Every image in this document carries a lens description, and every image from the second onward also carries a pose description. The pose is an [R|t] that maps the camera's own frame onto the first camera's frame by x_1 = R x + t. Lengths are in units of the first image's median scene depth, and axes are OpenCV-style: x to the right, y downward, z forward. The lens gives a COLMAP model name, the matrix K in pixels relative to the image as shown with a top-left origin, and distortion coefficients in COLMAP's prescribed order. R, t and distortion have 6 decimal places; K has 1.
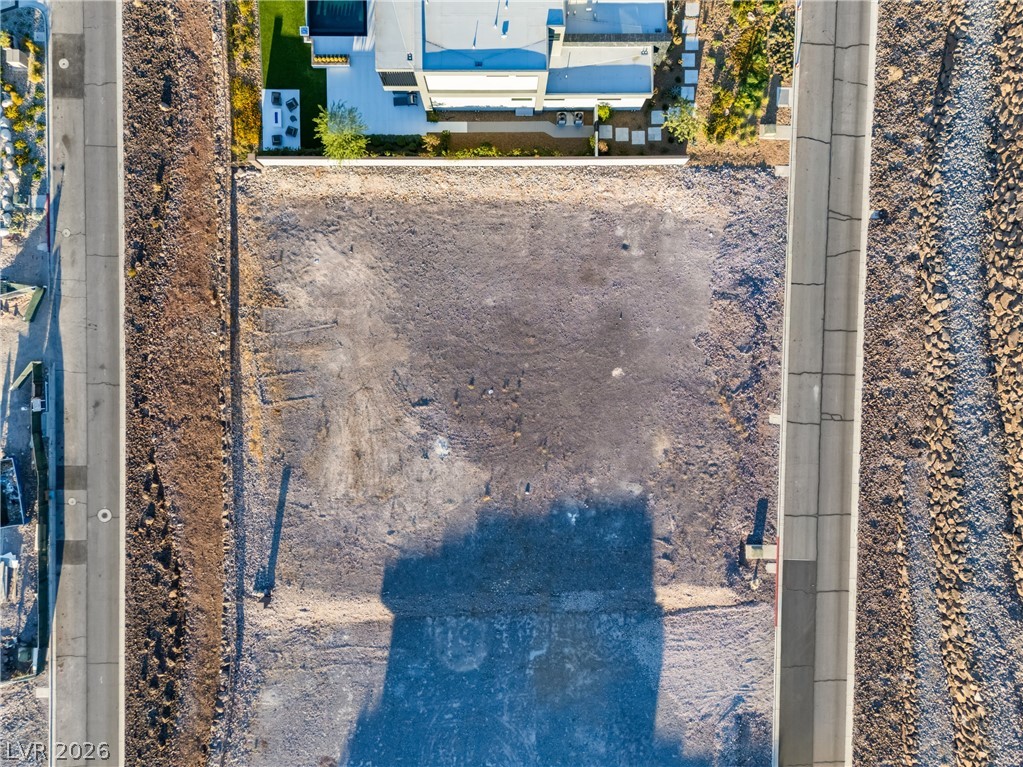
lens RADIAL K [[774.3, 0, 511.5], [0, 774.3, 383.5], [0, 0, 1]] dist [0.070200, -0.063628]
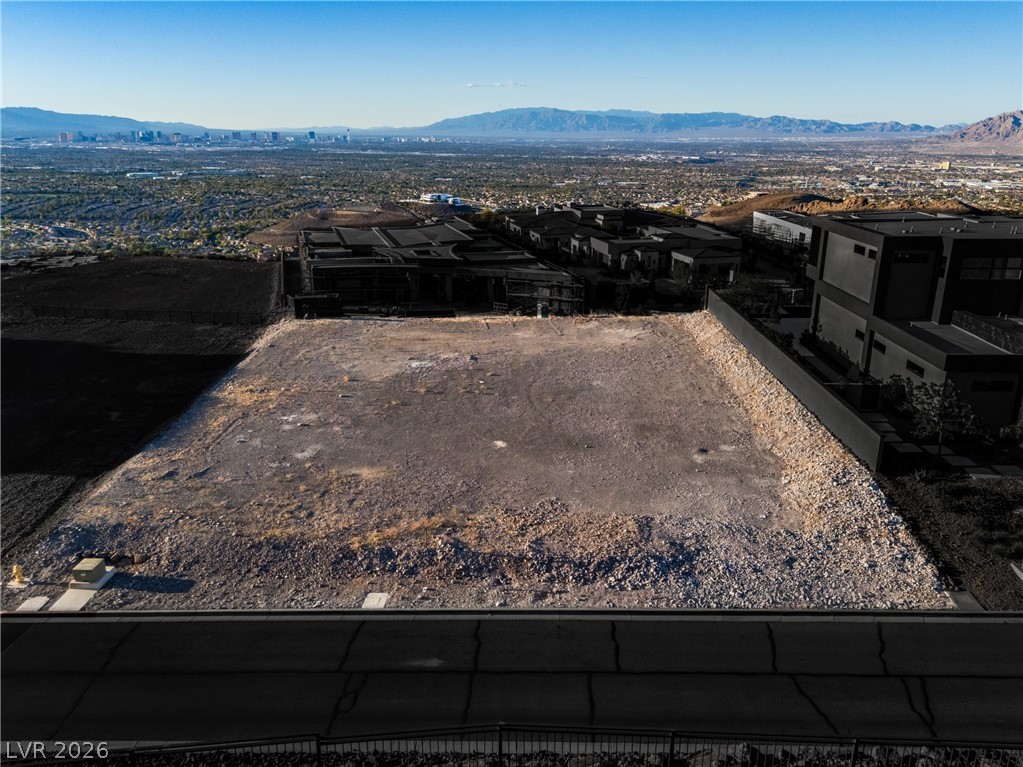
lens RADIAL K [[781.5, 0, 511.5], [0, 781.5, 383.5], [0, 0, 1]] dist [0.072890, -0.068714]
pose [[-0.027842, 0.298133, -0.954118, 0.722954], [-0.999598, -0.013345, 0.025000, -0.039270], [-0.005279, 0.954431, 0.298385, 0.763921]]
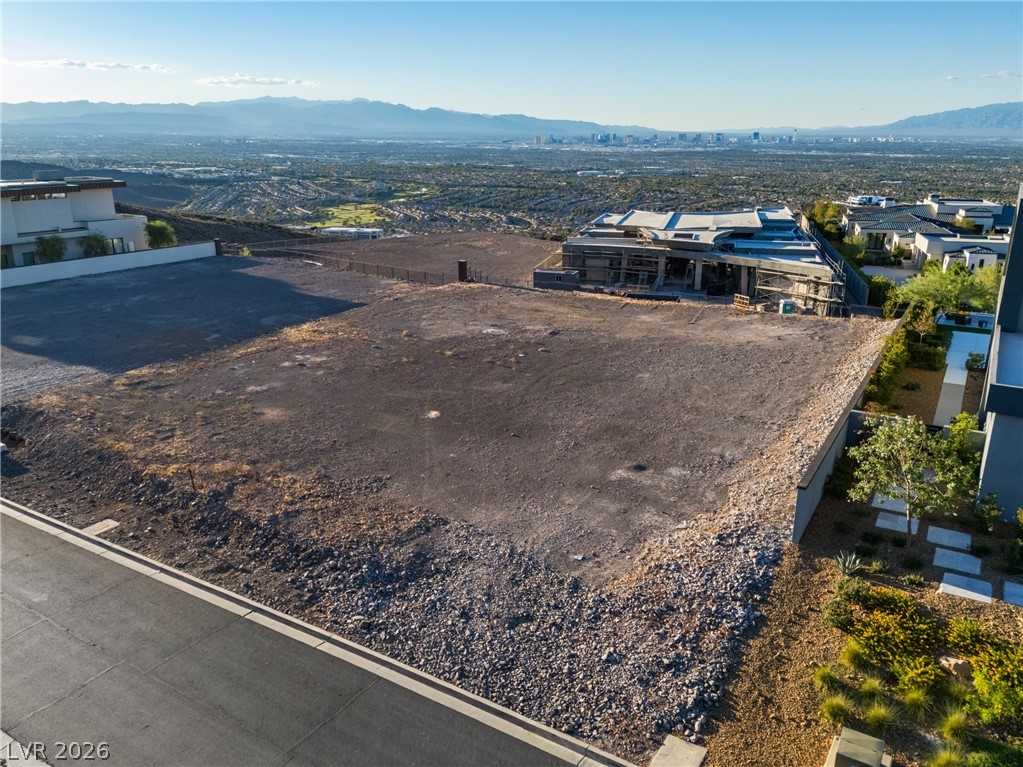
lens RADIAL K [[774.3, 0, 511.5], [0, 774.3, 383.5], [0, 0, 1]] dist [0.070200, -0.063628]
pose [[-0.526818, 0.253645, -0.811250, 0.544399], [-0.849940, -0.166216, 0.499974, -0.331576], [-0.008027, 0.952909, 0.303149, 0.812139]]
